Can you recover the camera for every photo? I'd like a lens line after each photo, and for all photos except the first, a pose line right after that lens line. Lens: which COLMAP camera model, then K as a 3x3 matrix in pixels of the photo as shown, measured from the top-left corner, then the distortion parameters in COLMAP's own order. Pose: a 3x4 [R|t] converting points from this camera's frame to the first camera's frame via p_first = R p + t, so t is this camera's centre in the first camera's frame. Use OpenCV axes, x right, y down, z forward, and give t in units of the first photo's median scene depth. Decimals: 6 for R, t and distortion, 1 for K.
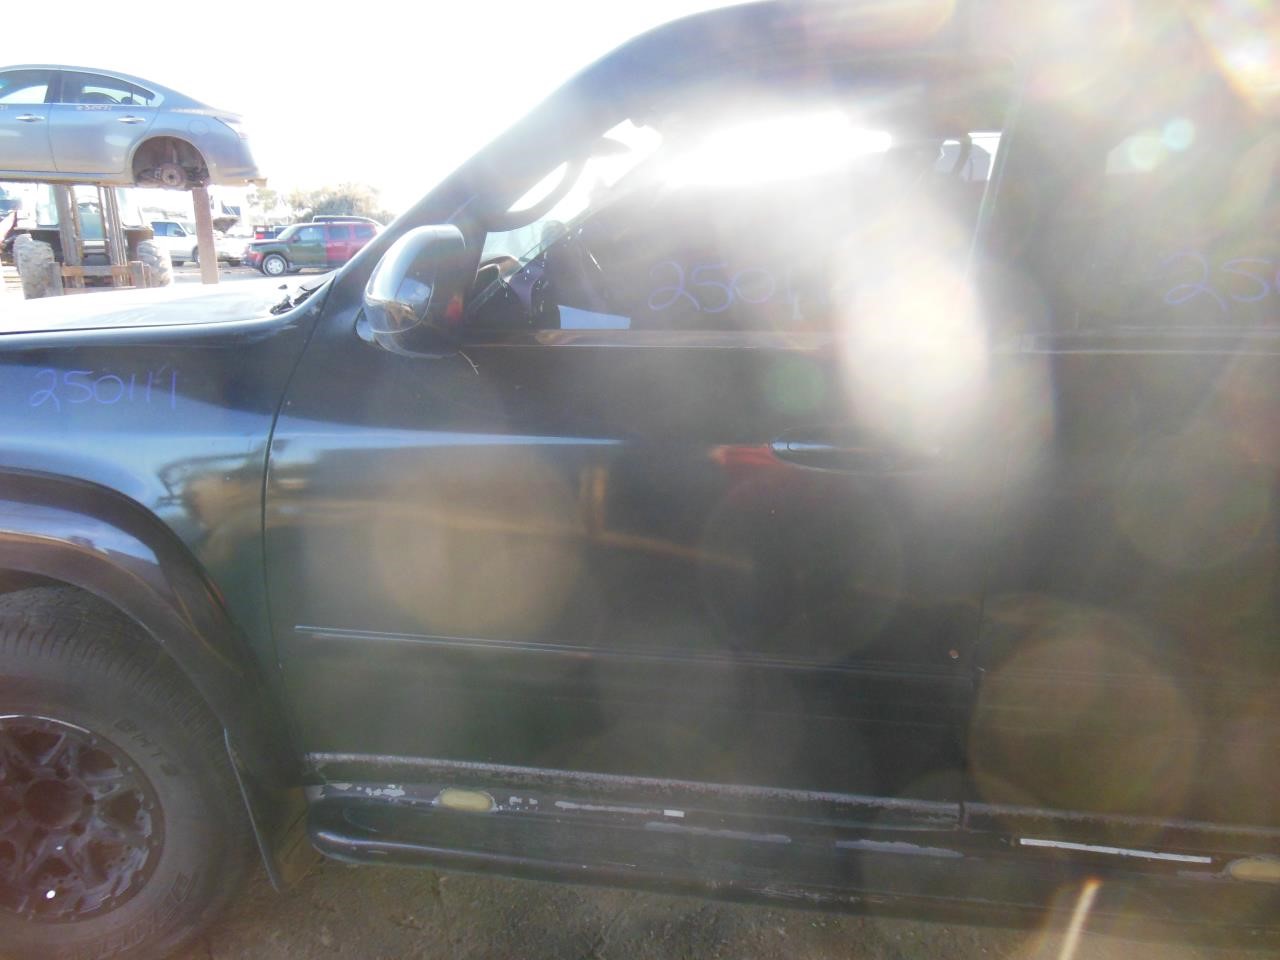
lens RADIAL K [[902.2, 0, 639.1], [0, 902.2, 486.1], [0, 0, 1]] dist [0.005839, 0.007910]
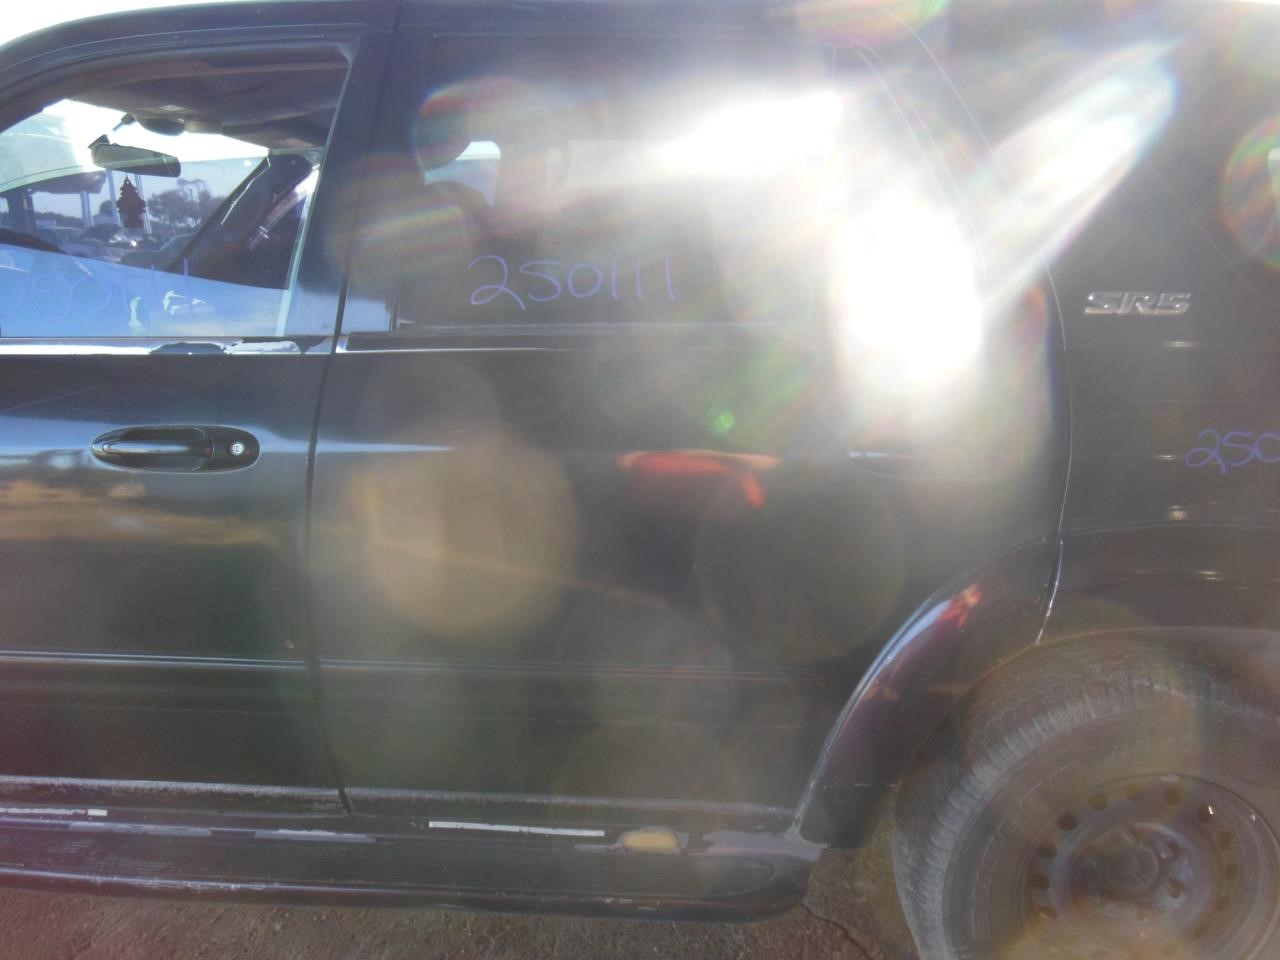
lens RADIAL K [[968.3, 0, 636.3], [0, 968.3, 475.0], [0, 0, 1]] dist [-0.062695, 0.090090]
pose [[0.999070, -0.038098, 0.020184, 0.652076], [0.038357, 0.999184, -0.012620, 0.018264], [-0.019687, 0.013382, 0.999717, -0.103501]]
